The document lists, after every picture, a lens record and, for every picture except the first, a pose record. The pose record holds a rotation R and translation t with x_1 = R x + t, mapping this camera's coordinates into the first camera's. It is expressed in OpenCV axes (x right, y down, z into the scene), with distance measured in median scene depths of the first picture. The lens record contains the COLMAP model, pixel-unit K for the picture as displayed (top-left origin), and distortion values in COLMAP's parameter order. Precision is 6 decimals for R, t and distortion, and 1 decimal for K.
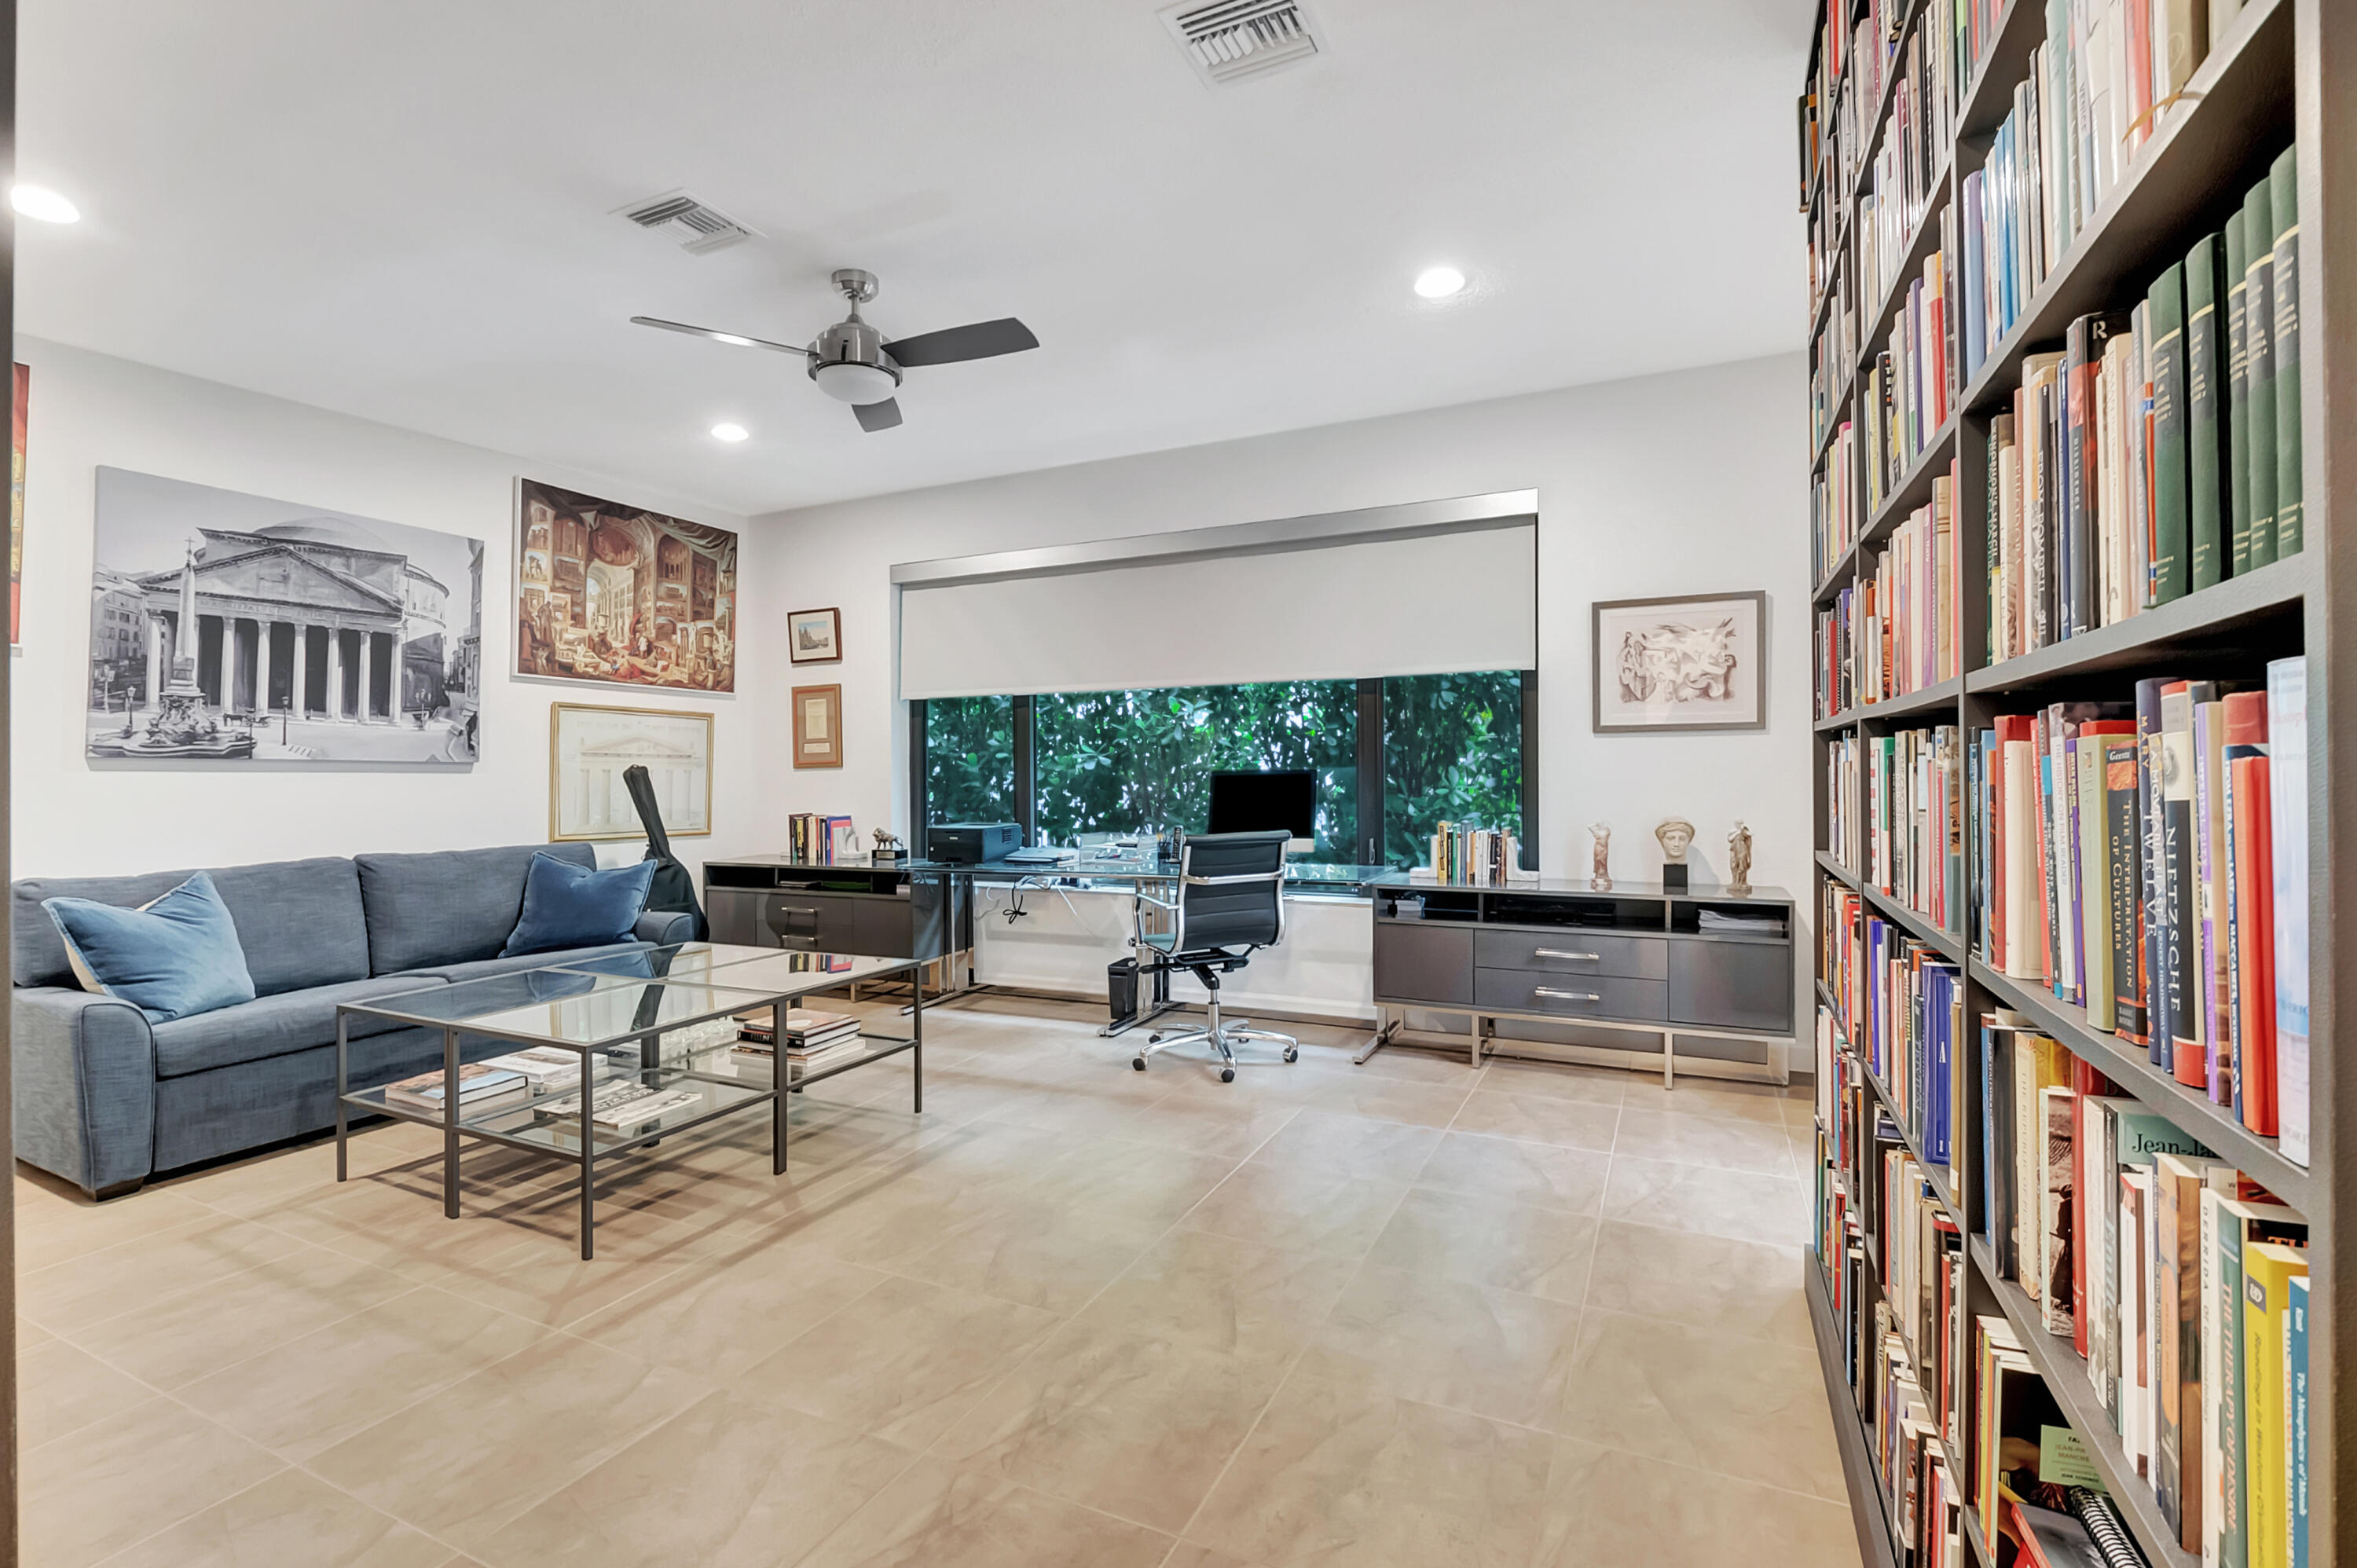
lens RADIAL K [[1047.9, 0, 1190.6], [0, 1047.9, 758.6], [0, 0, 1]] dist [0.004886, -0.018581]
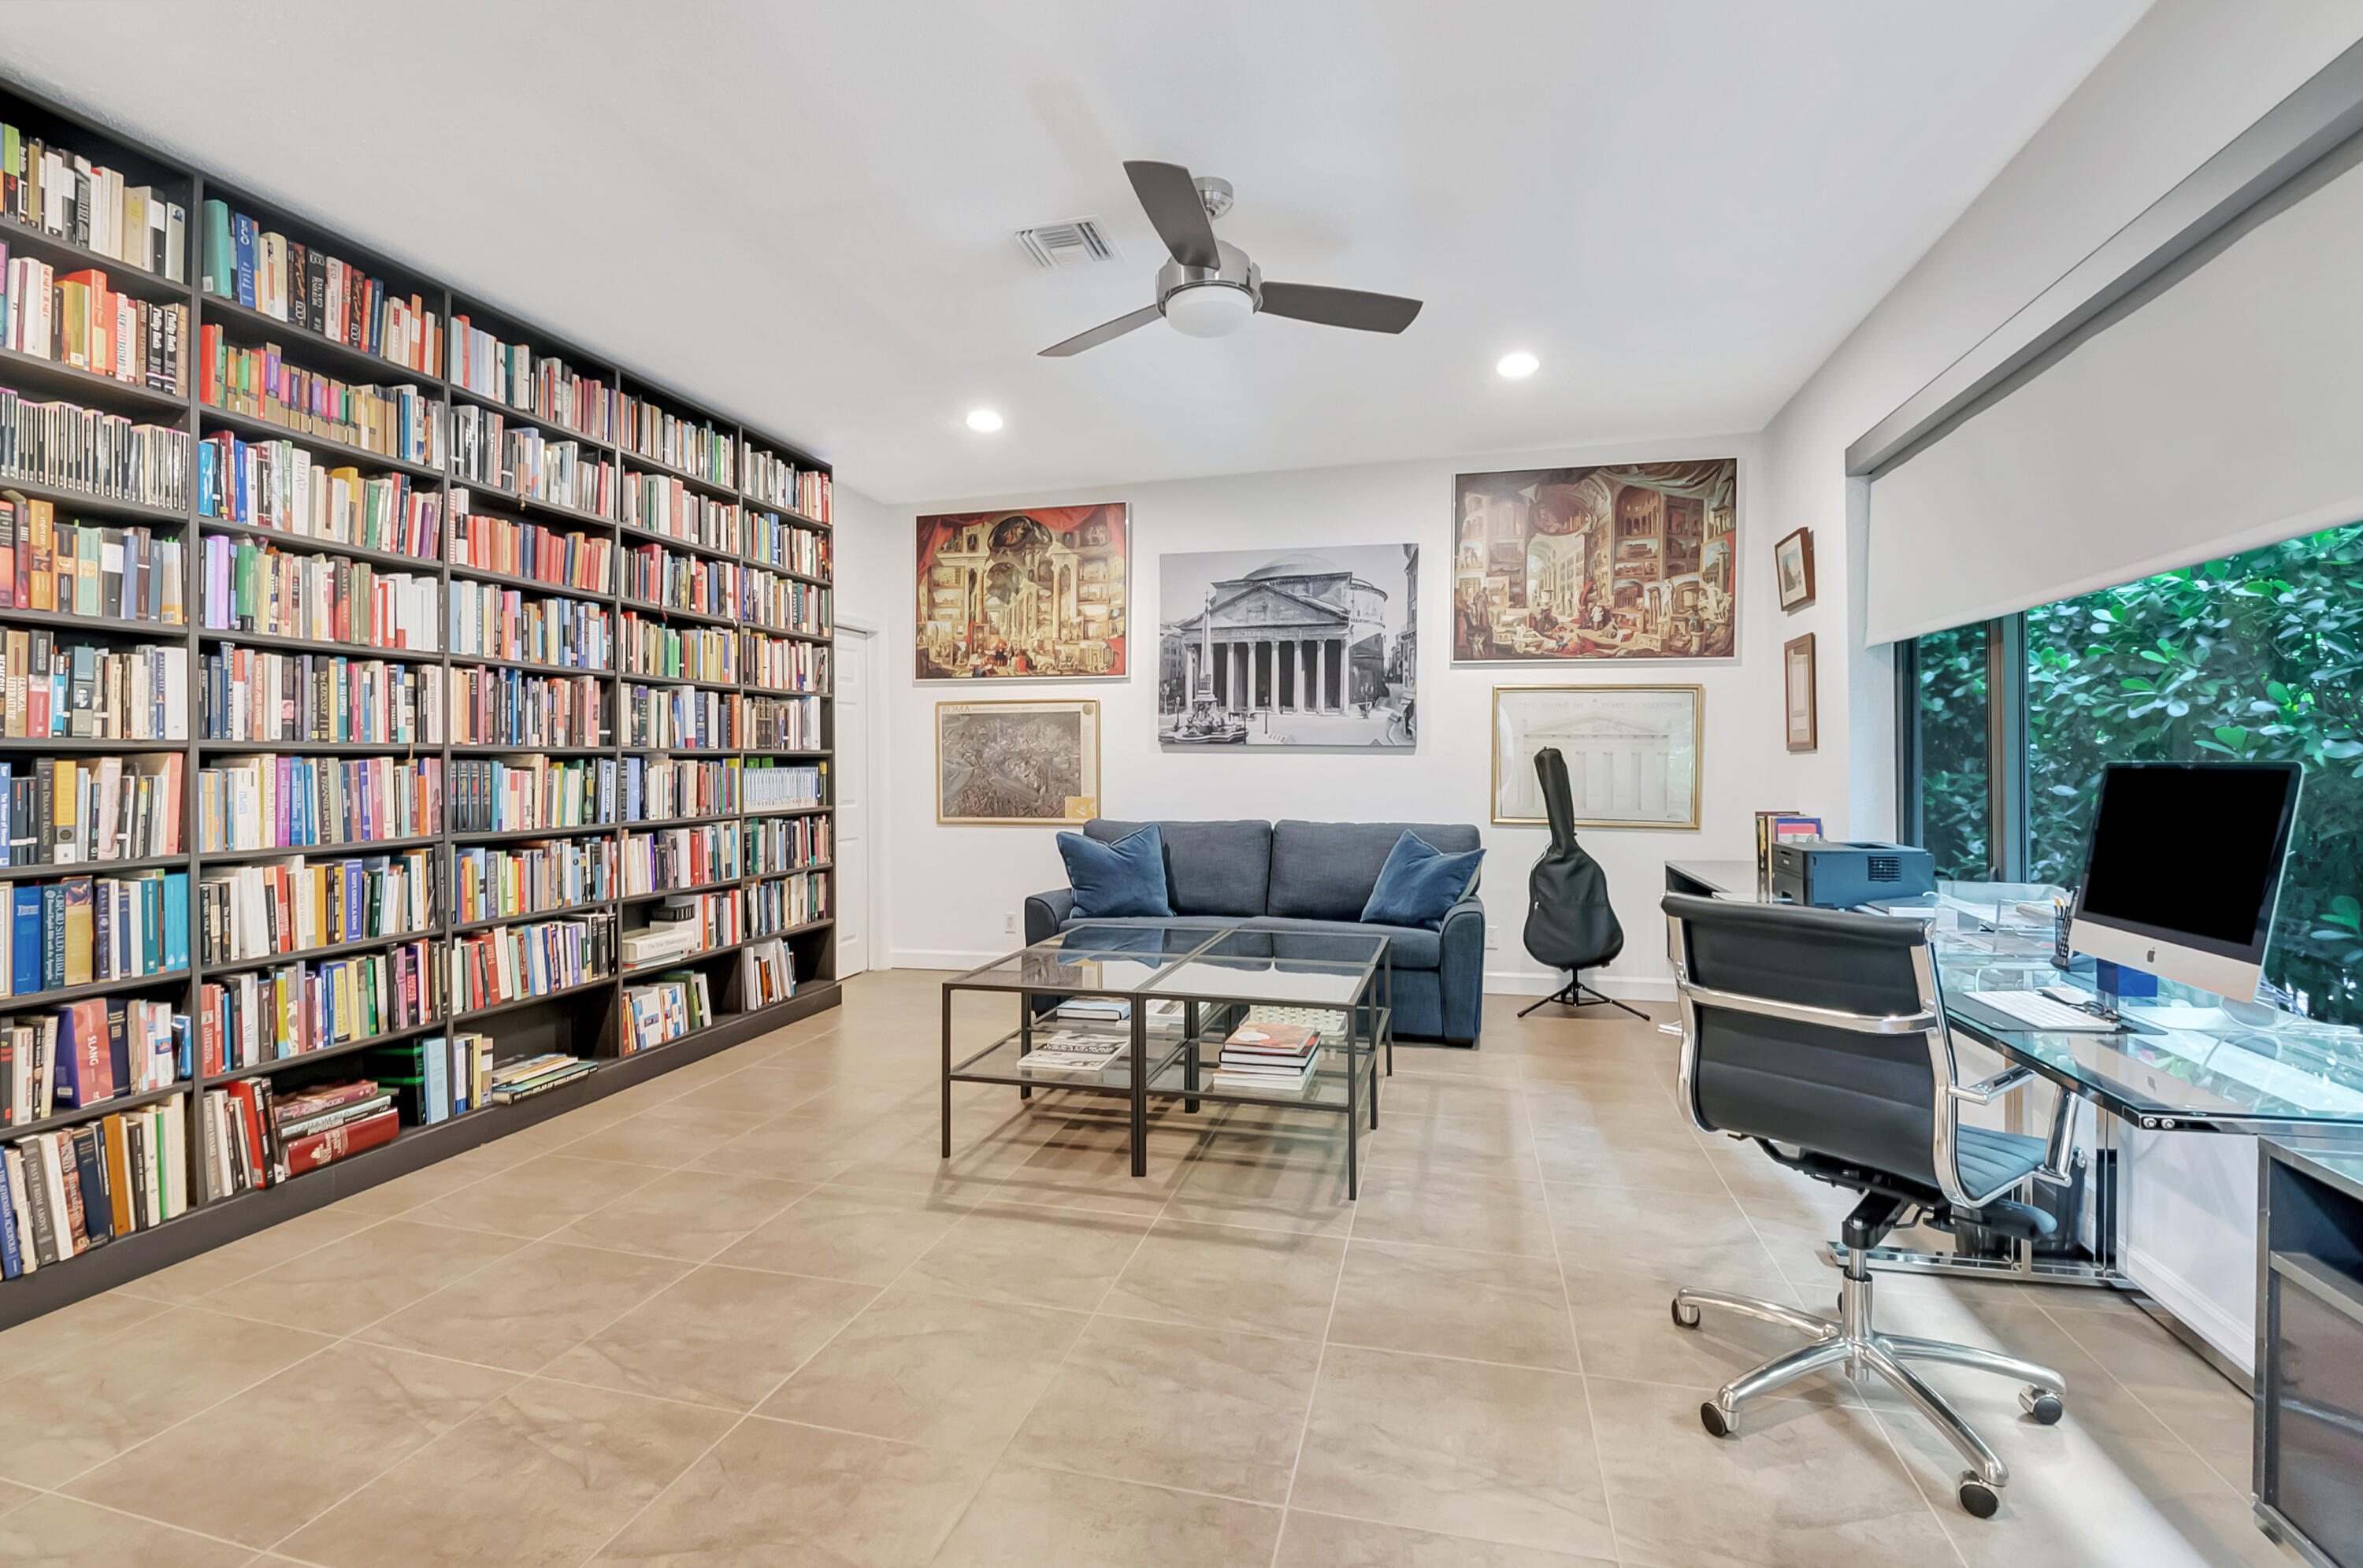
lens RADIAL K [[1050.6, 0, 1193.6], [0, 1050.6, 758.5], [0, 0, 1]] dist [0.004886, -0.018581]
pose [[0.186194, 0.016027, -0.982382, 0.390011], [0.014811, 0.999708, 0.019116, -0.007526], [0.982401, -0.018109, 0.185902, 0.596423]]
